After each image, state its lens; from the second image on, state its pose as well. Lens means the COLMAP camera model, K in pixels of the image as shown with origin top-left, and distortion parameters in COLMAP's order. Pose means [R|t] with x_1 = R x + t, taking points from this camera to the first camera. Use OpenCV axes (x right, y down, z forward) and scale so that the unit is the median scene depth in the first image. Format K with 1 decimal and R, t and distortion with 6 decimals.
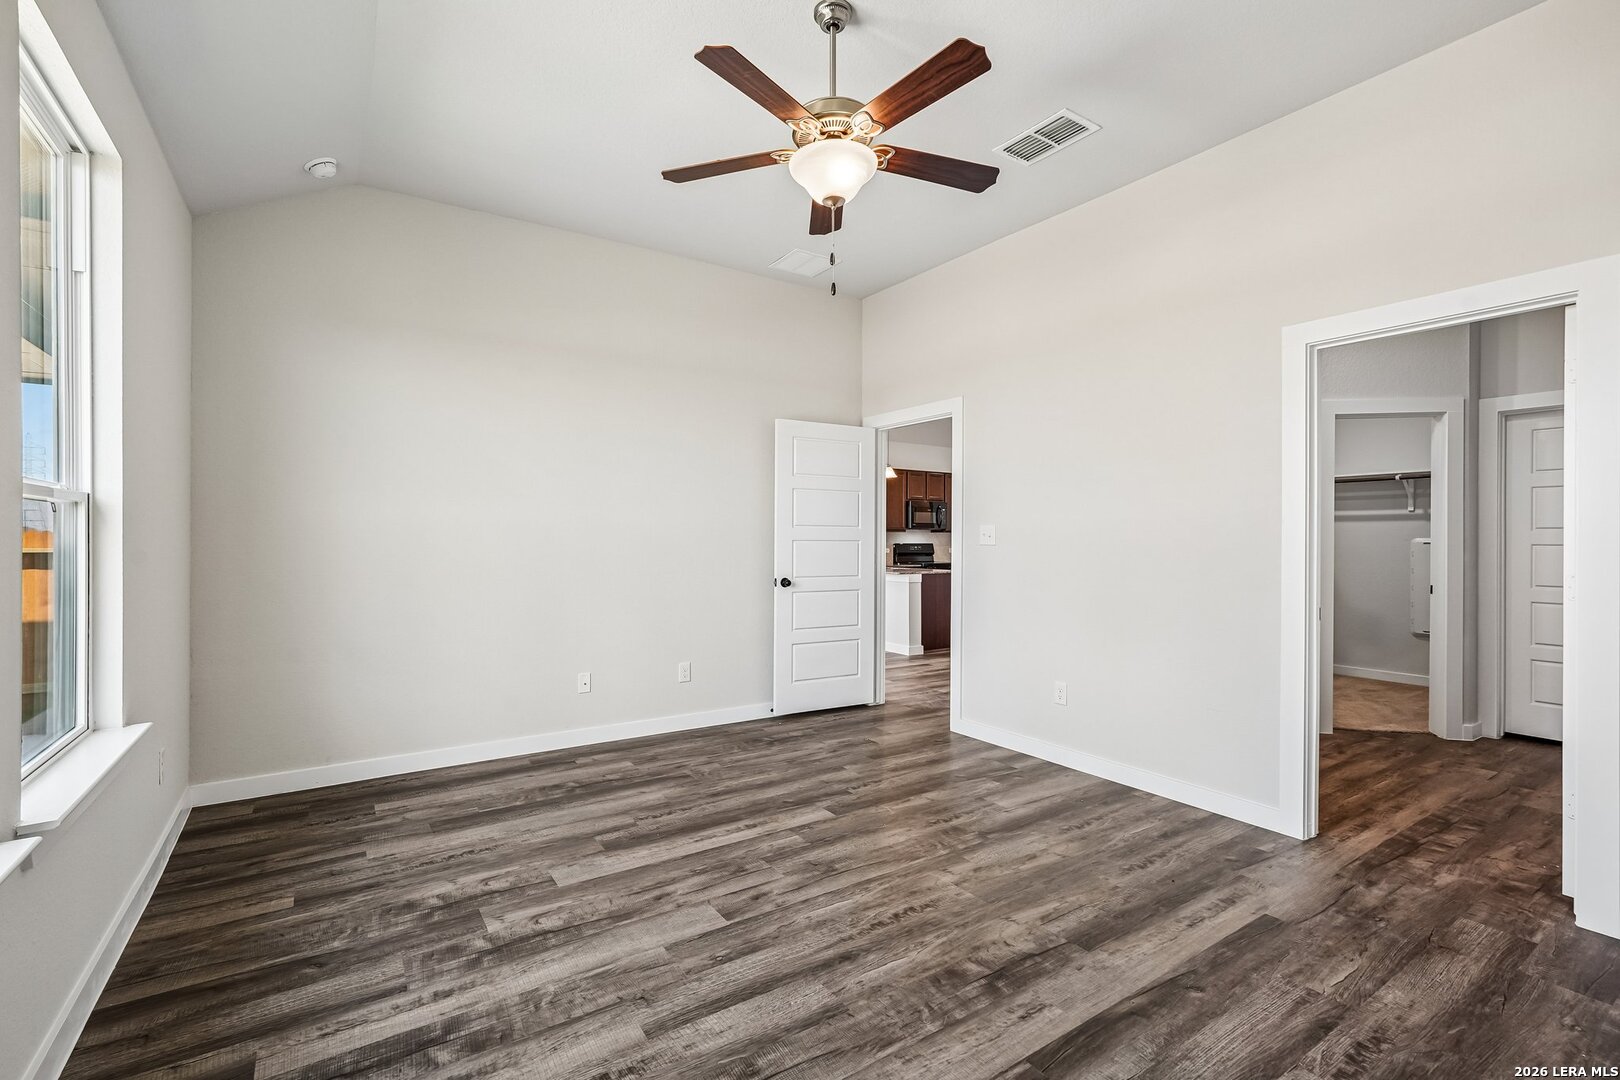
lens RADIAL K [[726.9, 0, 809.7], [0, 726.9, 540.0], [0, 0, 1]] dist [-0.016778, 0.007993]
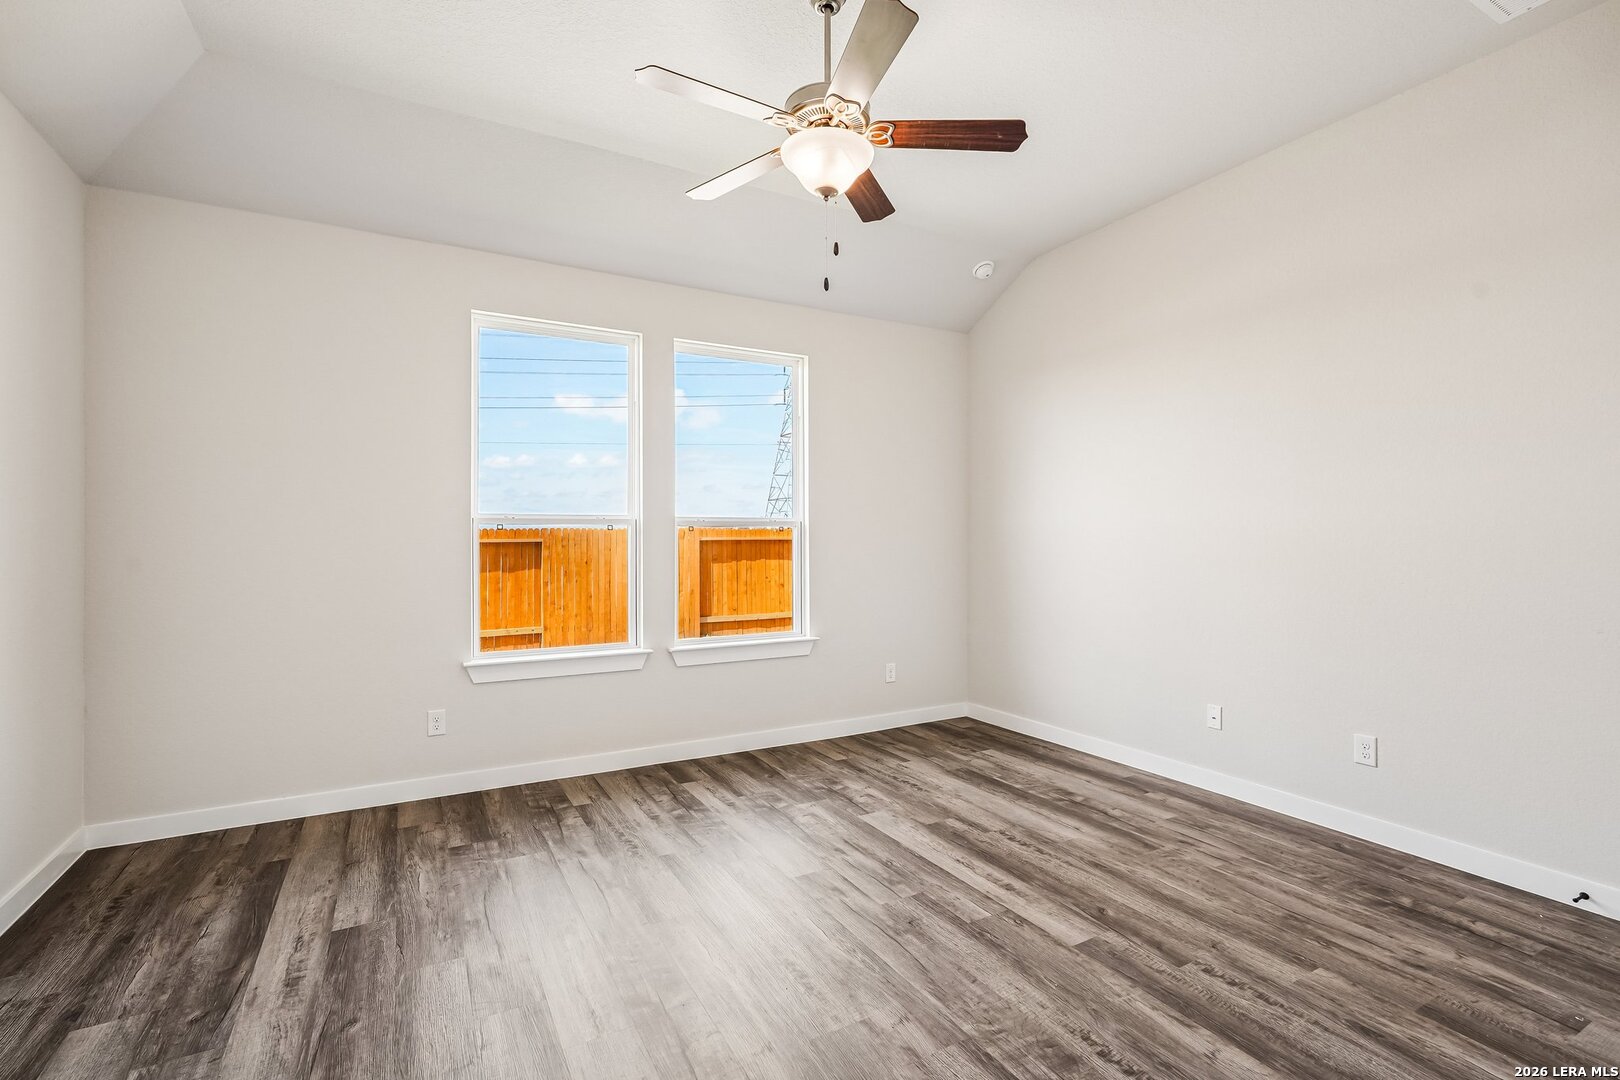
lens RADIAL K [[726.9, 0, 796.1], [0, 726.9, 544.3], [0, 0, 1]] dist [-0.016778, 0.007993]
pose [[-0.094225, 0.006198, -0.995532, 0.971692], [0.001188, 0.999981, 0.006114, -0.012572], [0.995550, -0.000607, -0.094230, 1.041612]]
